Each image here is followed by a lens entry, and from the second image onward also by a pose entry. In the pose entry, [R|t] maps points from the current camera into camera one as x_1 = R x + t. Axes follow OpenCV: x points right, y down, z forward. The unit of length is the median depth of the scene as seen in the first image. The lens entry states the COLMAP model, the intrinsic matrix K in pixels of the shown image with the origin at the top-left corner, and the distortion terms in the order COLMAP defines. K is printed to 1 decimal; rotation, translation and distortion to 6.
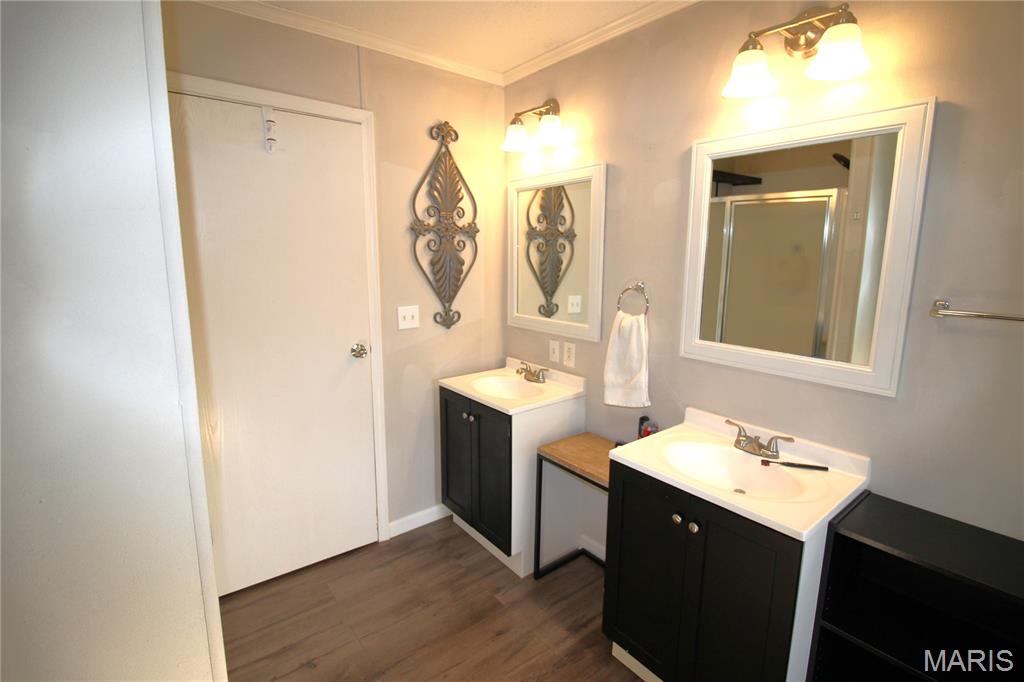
lens RADIAL K [[475.3, 0, 512.0], [0, 475.3, 337.2], [0, 0, 1]] dist [-0.011433, -0.005238]
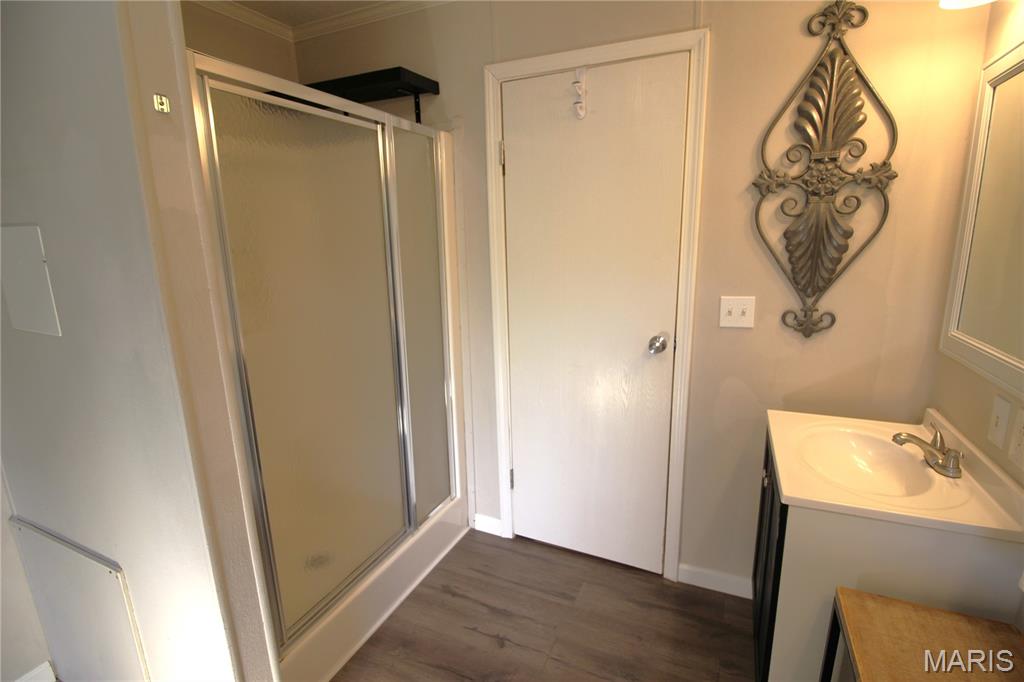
lens RADIAL K [[475.3, 0, 514.3], [0, 475.3, 337.1], [0, 0, 1]] dist [-0.011433, -0.005238]
pose [[0.464393, 0.169763, -0.869207, 0.251139], [-0.118609, 0.984536, 0.128918, -0.056786], [0.877651, 0.043228, 0.477347, 0.364807]]
